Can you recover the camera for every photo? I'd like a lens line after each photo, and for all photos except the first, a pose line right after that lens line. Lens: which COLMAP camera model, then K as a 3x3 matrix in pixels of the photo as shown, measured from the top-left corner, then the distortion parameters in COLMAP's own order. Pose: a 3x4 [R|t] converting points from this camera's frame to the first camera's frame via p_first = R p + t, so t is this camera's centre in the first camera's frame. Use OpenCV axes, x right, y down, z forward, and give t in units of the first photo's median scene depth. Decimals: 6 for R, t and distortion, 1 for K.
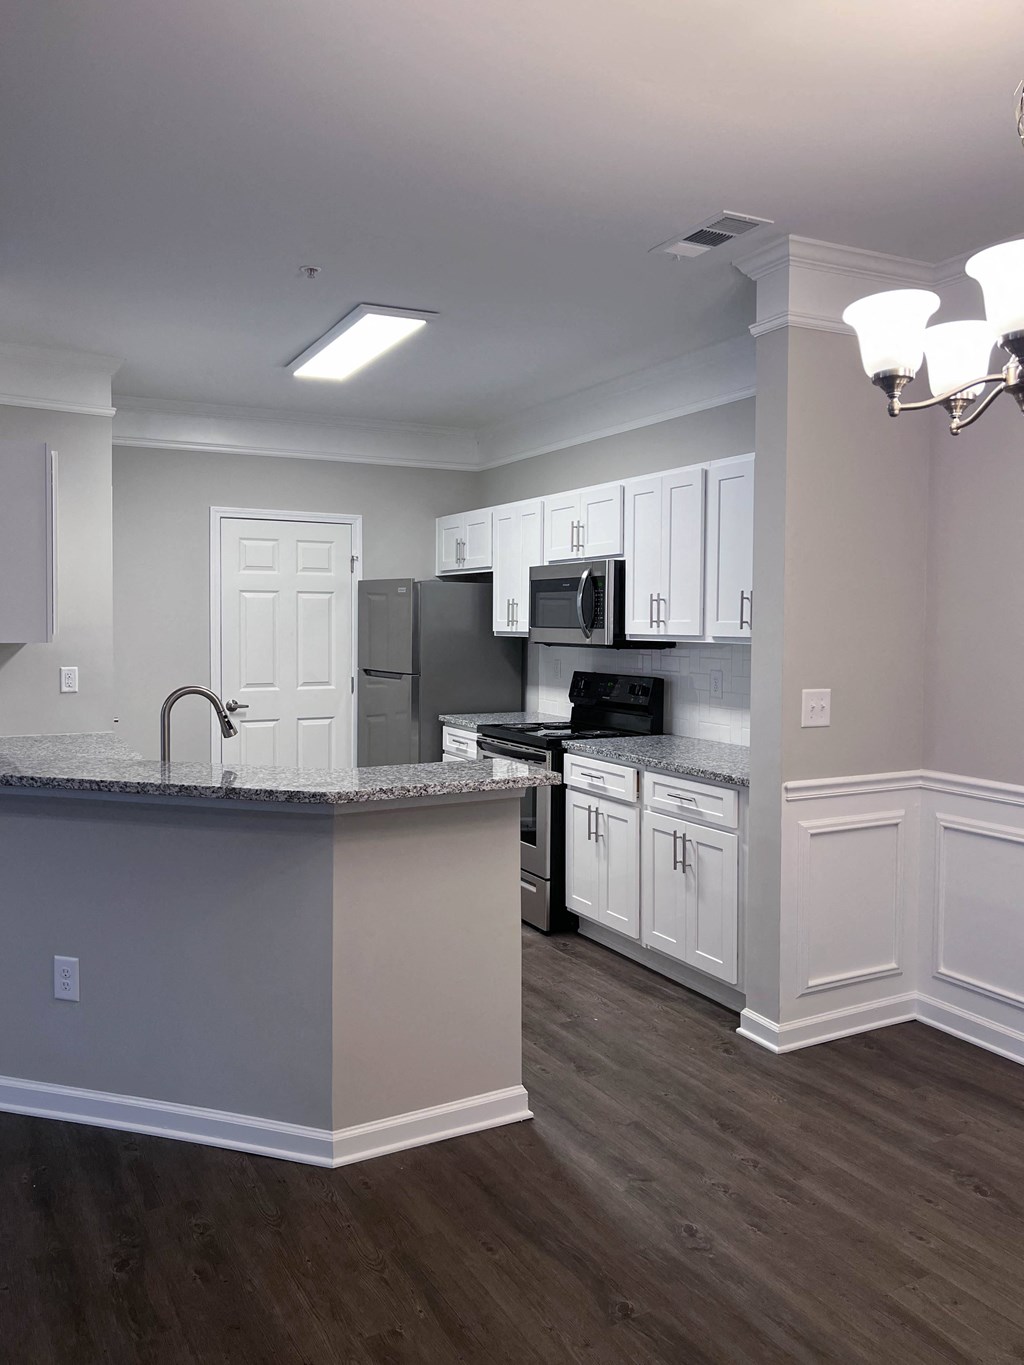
lens RADIAL K [[1053.7, 0, 512.0], [0, 1053.7, 682.5], [0, 0, 1]] dist [0.003377, 0.004332]
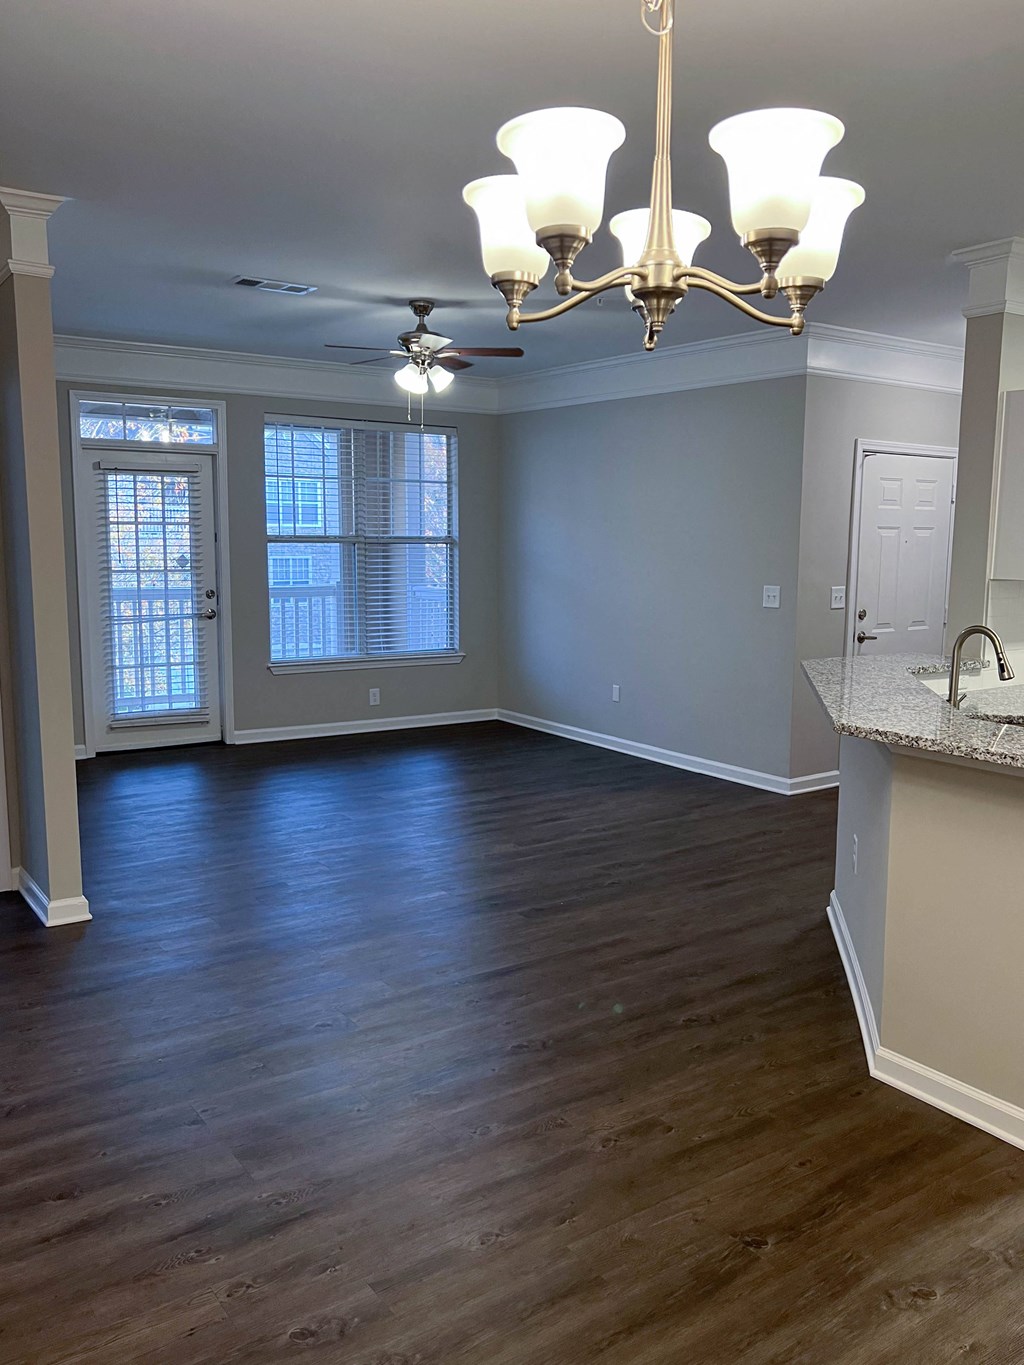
lens RADIAL K [[1113.1, 0, 512.0], [0, 1113.1, 682.5], [0, 0, 1]] dist [0.003684, 0.001895]
pose [[0.108675, 0.129868, -0.985558, 0.920365], [-0.075523, 0.989643, 0.122079, -0.053145], [0.991204, 0.061166, 0.117357, 0.511258]]
